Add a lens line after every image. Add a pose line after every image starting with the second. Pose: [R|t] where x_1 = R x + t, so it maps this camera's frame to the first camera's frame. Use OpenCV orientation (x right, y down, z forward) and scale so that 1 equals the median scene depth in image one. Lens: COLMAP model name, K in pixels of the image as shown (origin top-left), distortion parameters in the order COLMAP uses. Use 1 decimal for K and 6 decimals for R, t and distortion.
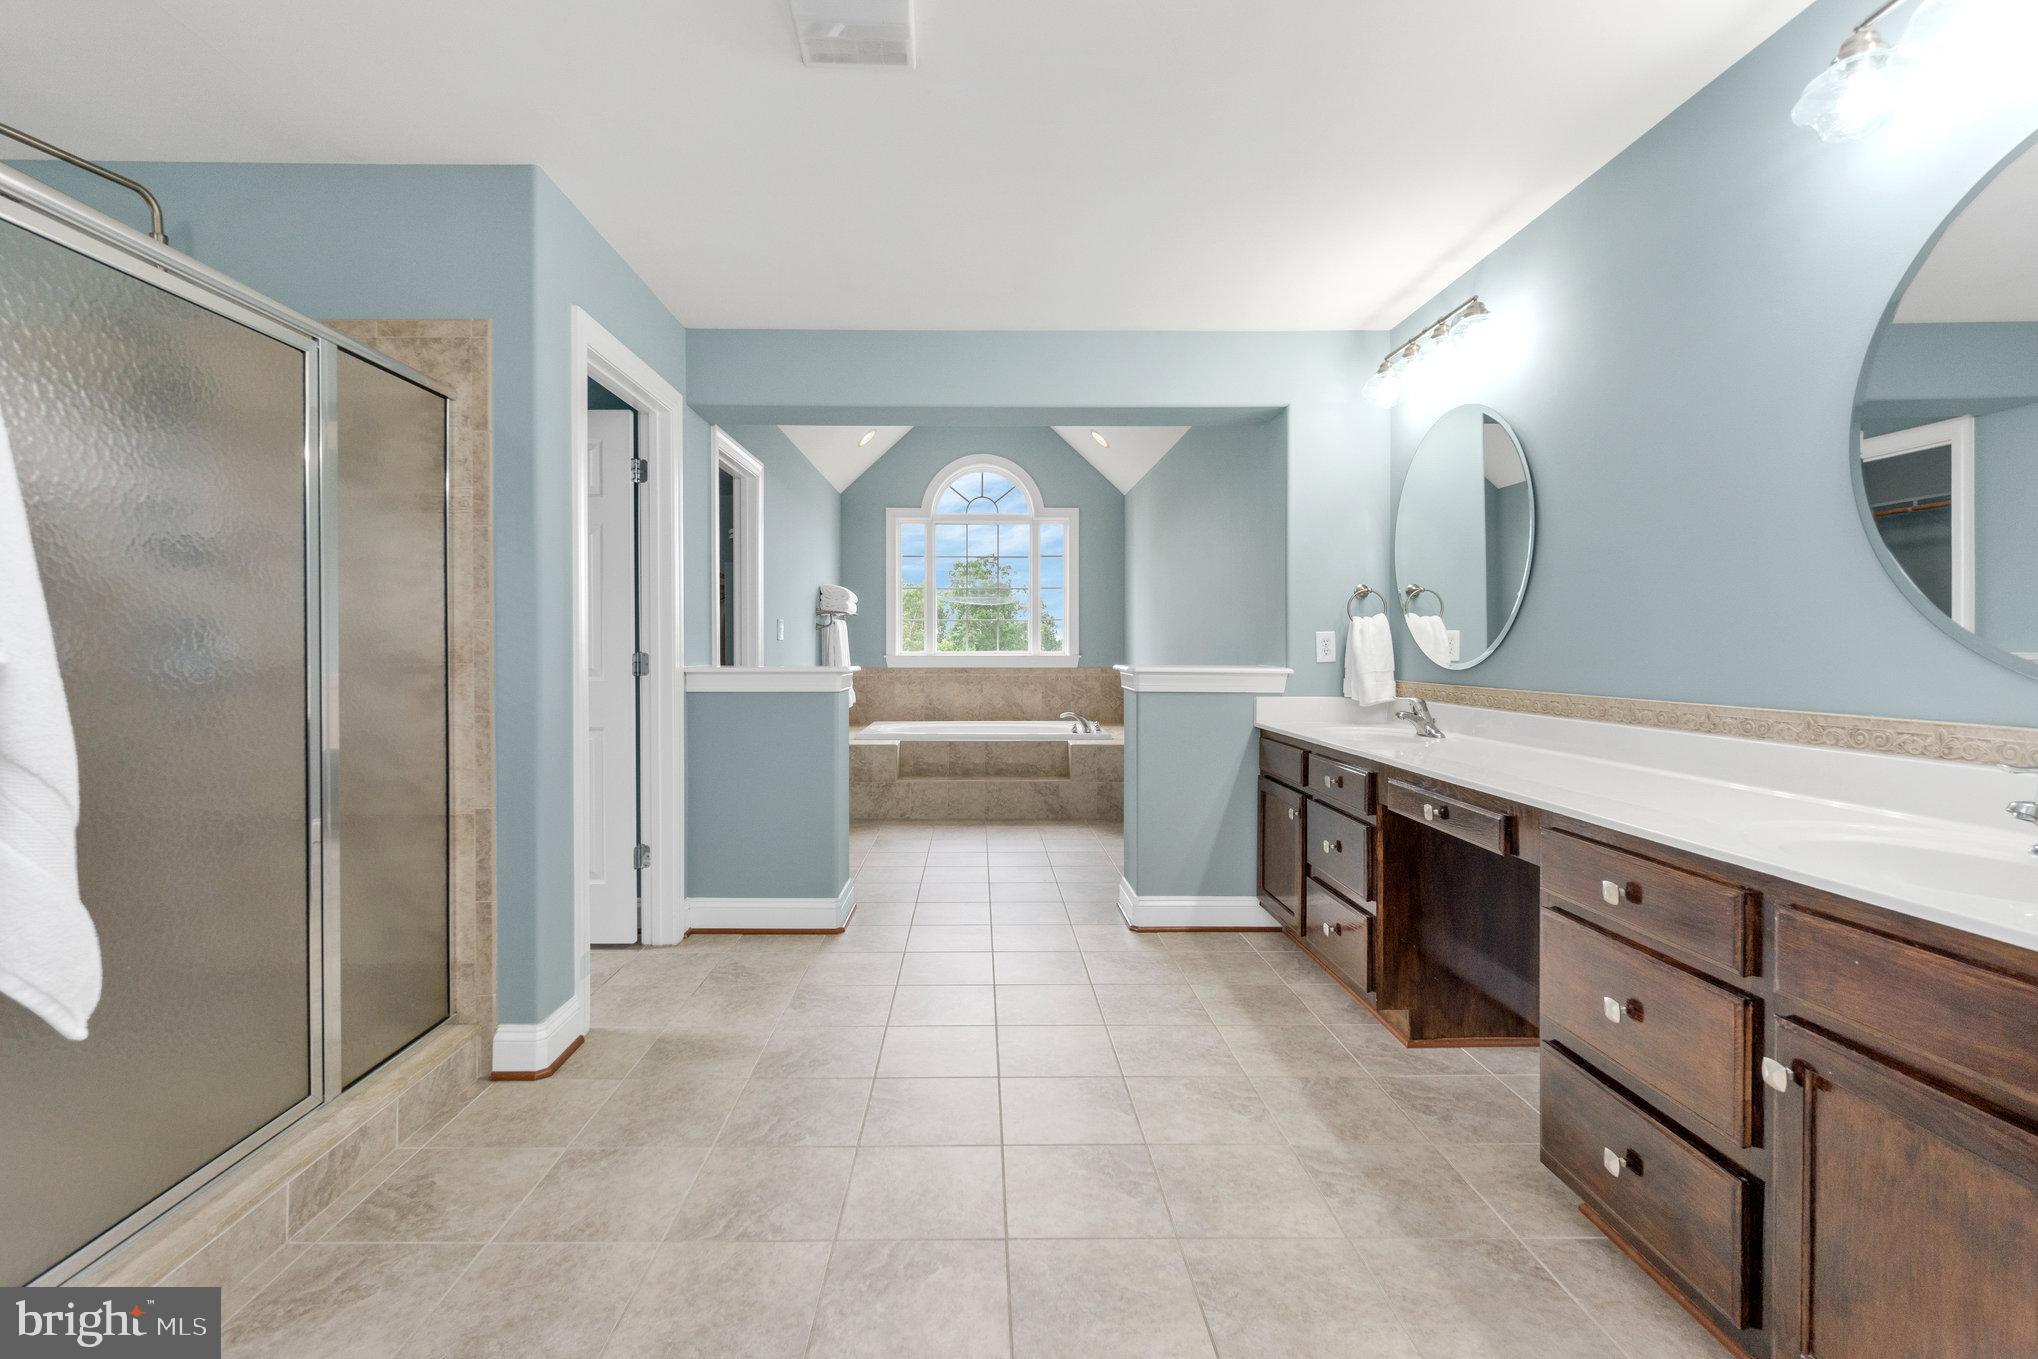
lens RADIAL K [[897.6, 0, 1017.3], [0, 897.6, 672.8], [0, 0, 1]] dist [-0.002333, 0.000468]
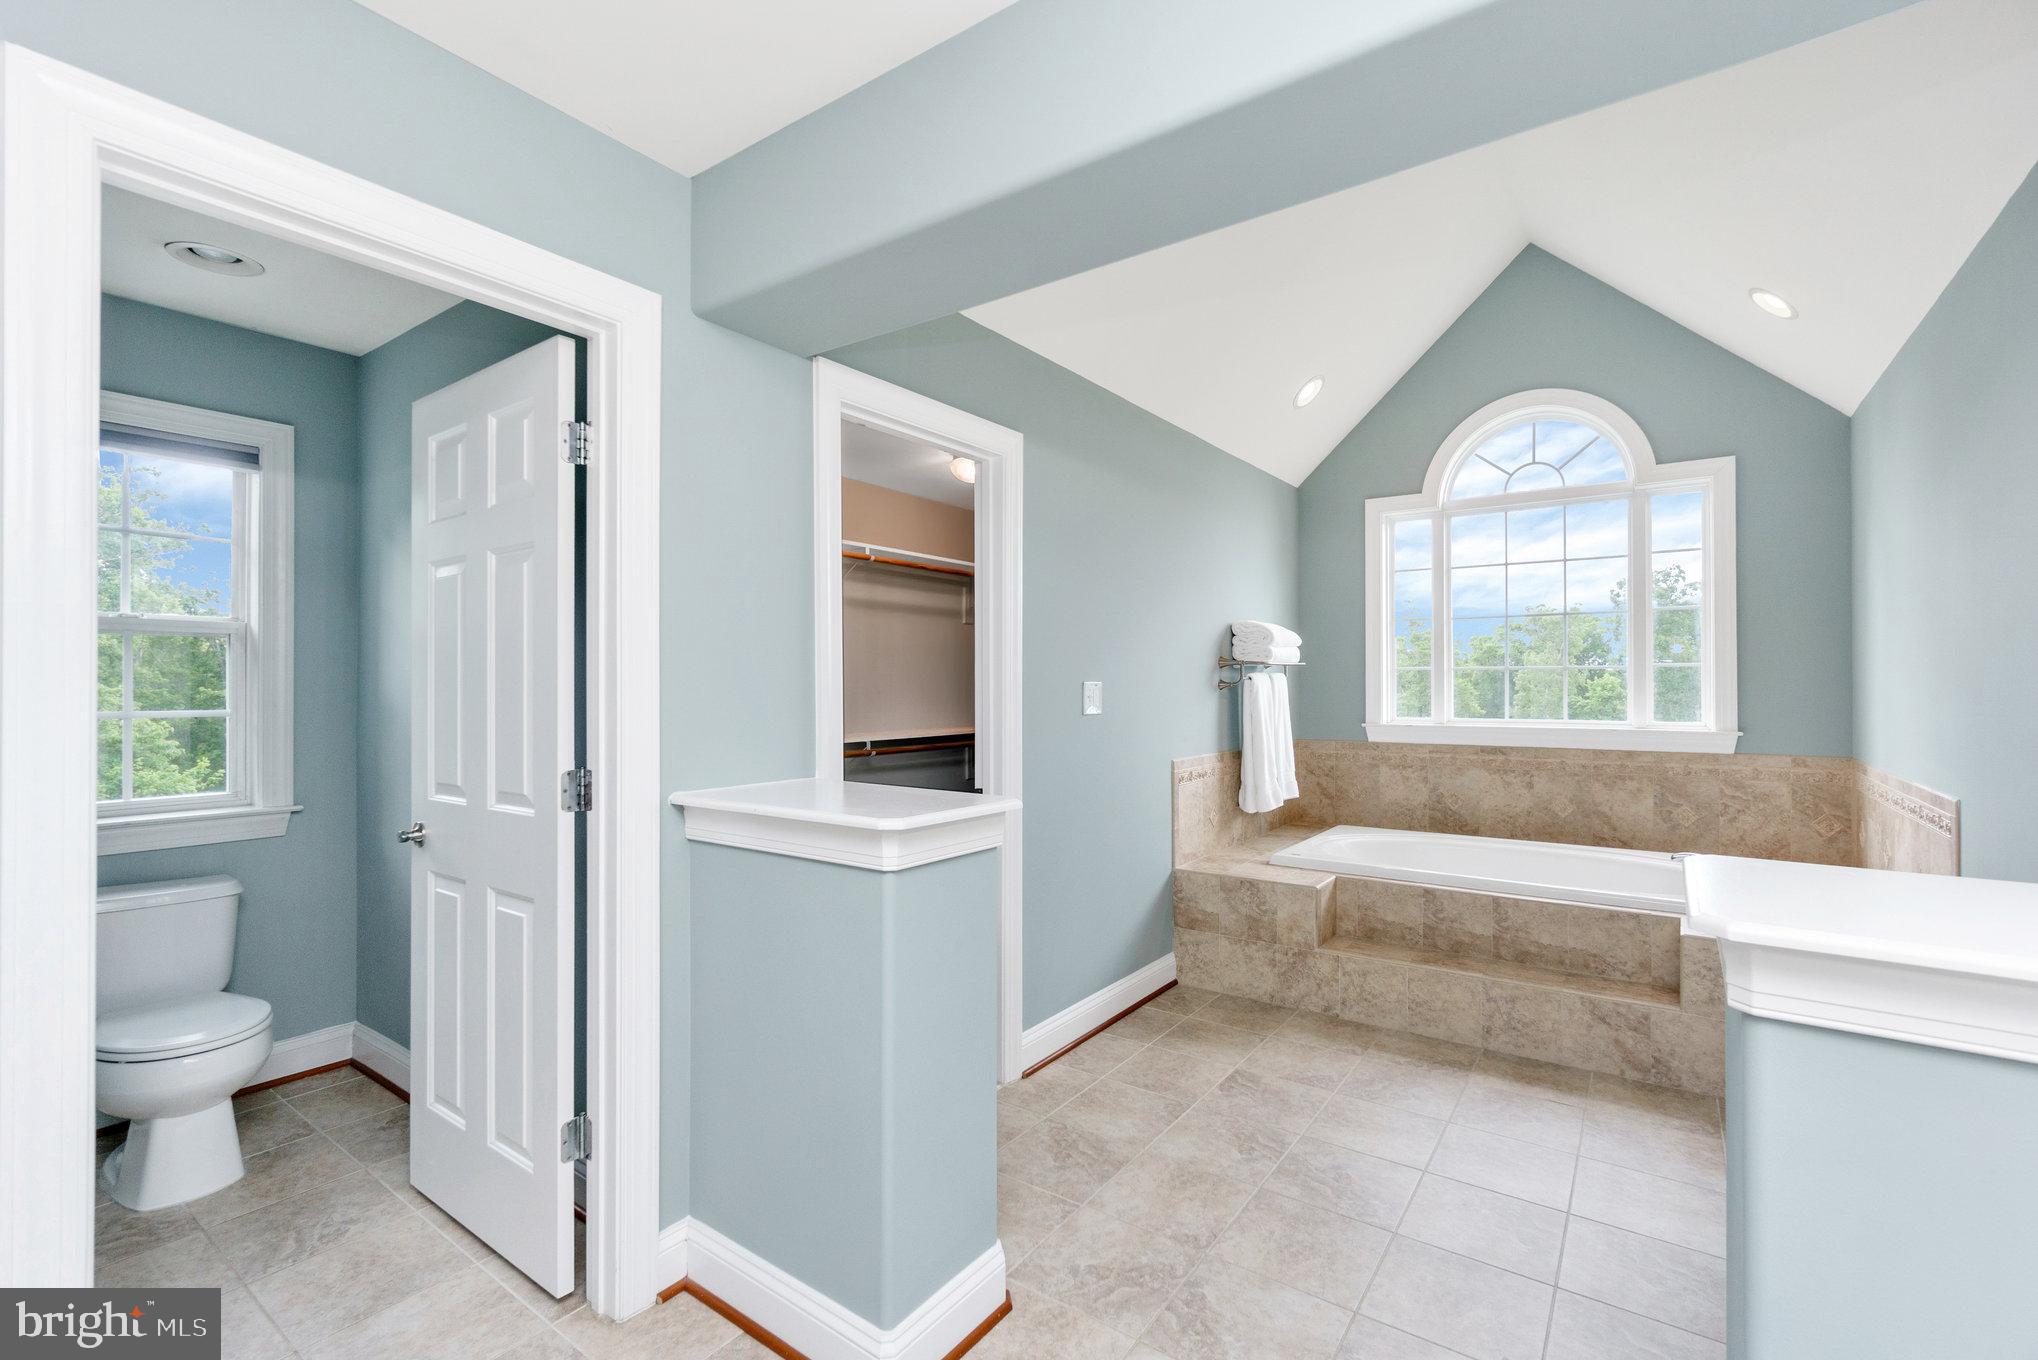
lens RADIAL K [[914.4, 0, 1019.0], [0, 914.4, 680.0], [0, 0, 1]] dist [0.000249, 0.000205]
pose [[0.795141, -0.004873, -0.606405, 0.126582], [-0.014695, 0.999519, -0.027300, -0.062240], [0.606246, 0.030618, 0.794687, 0.664022]]
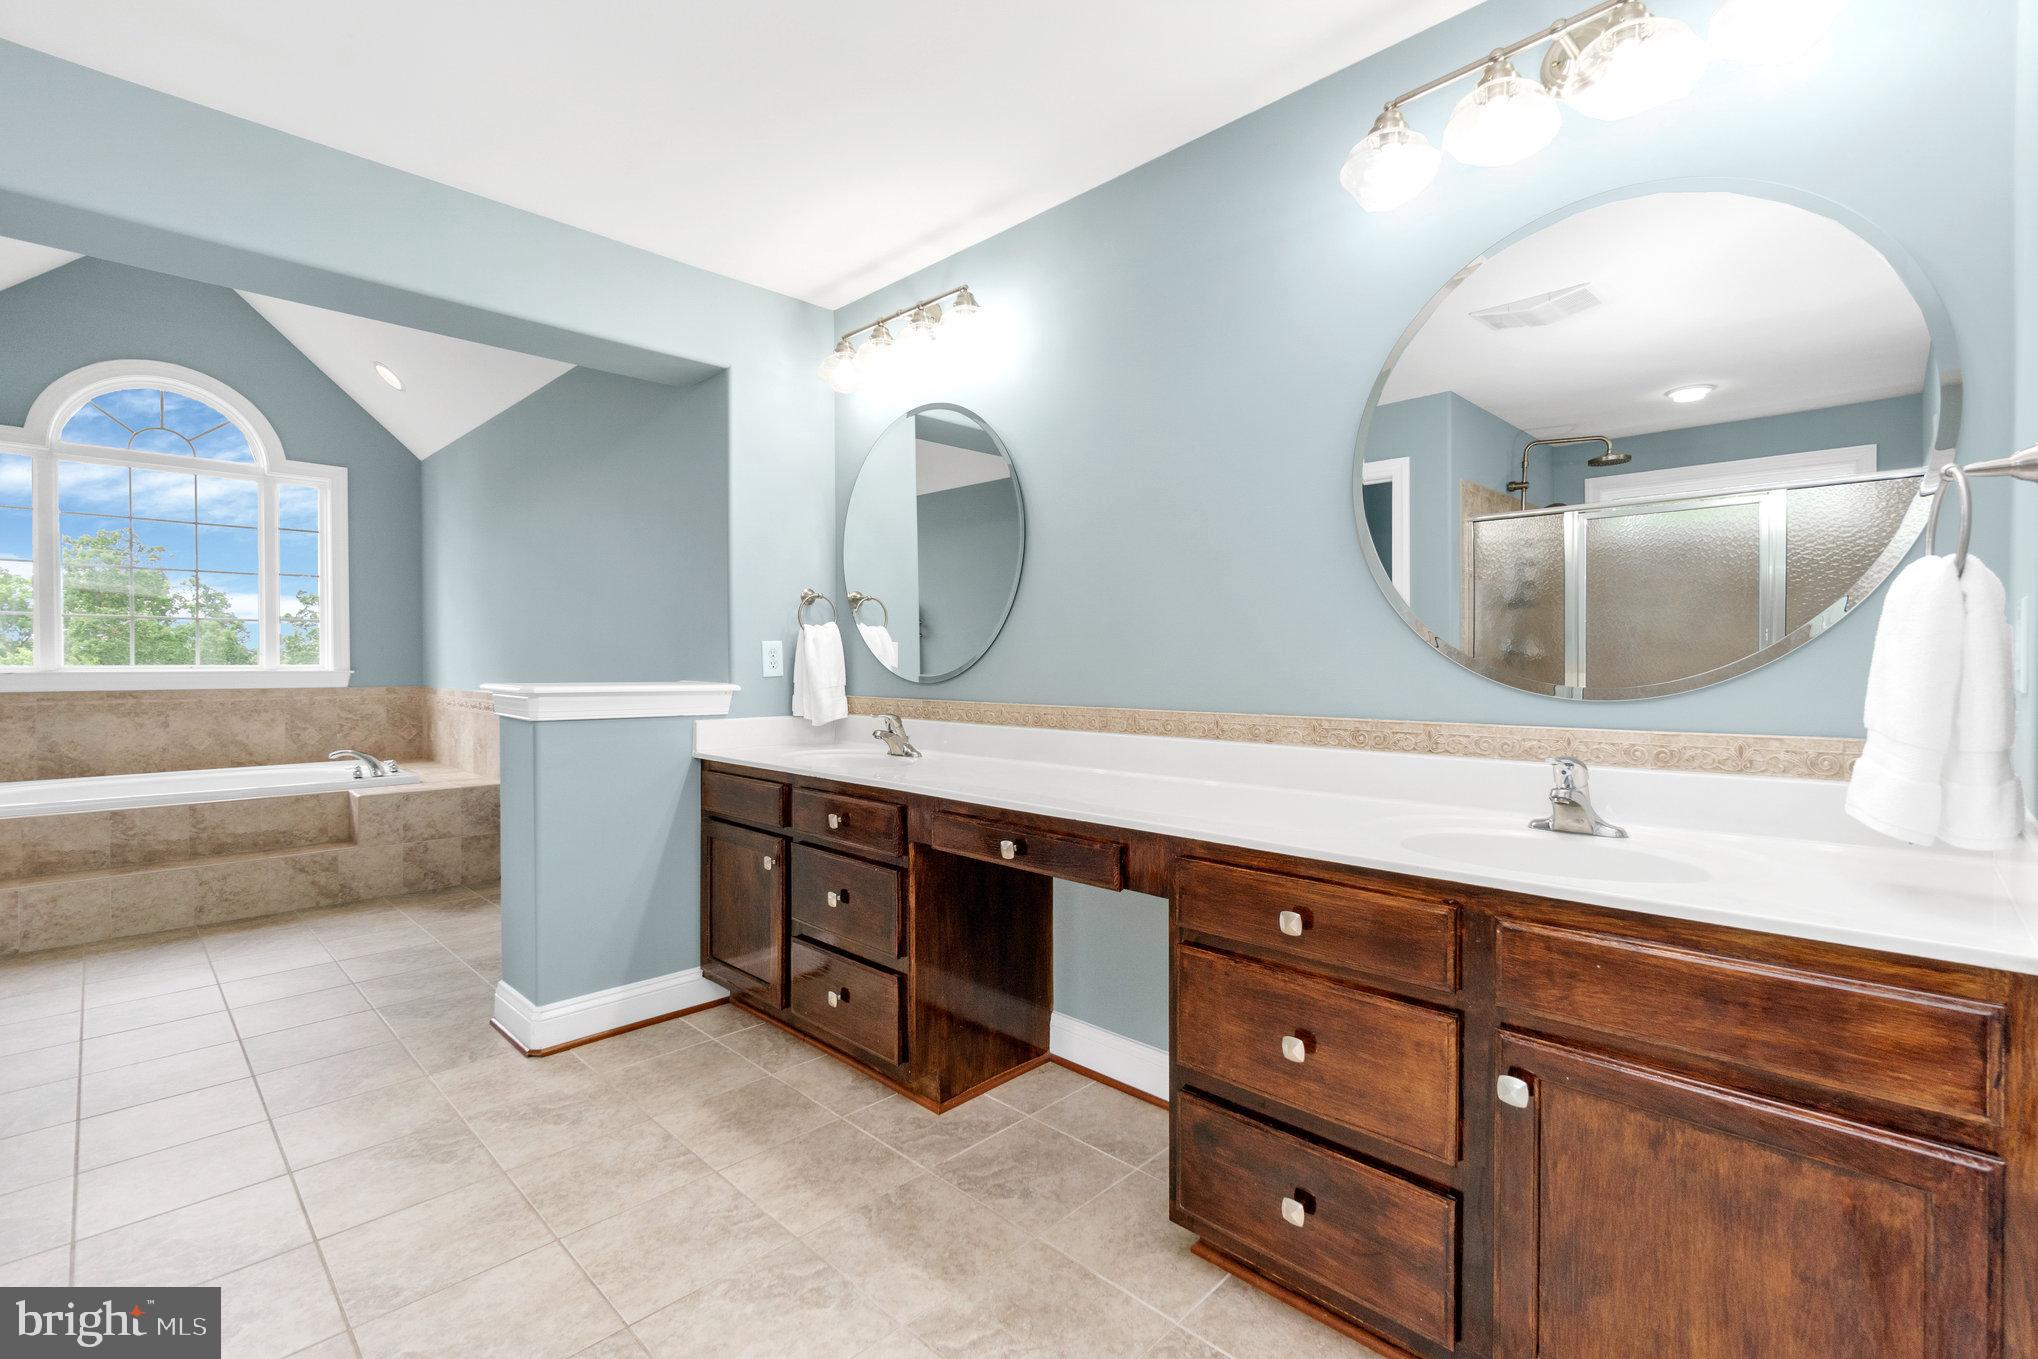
lens RADIAL K [[883.2, 0, 1019.0], [0, 883.2, 679.5], [0, 0, 1]] dist [-0.003077, -0.000016]
pose [[0.722623, -0.013640, 0.691108, -0.072390], [0.018303, 0.999832, 0.000597, -0.005127], [-0.691000, 0.012218, 0.722752, 0.229159]]
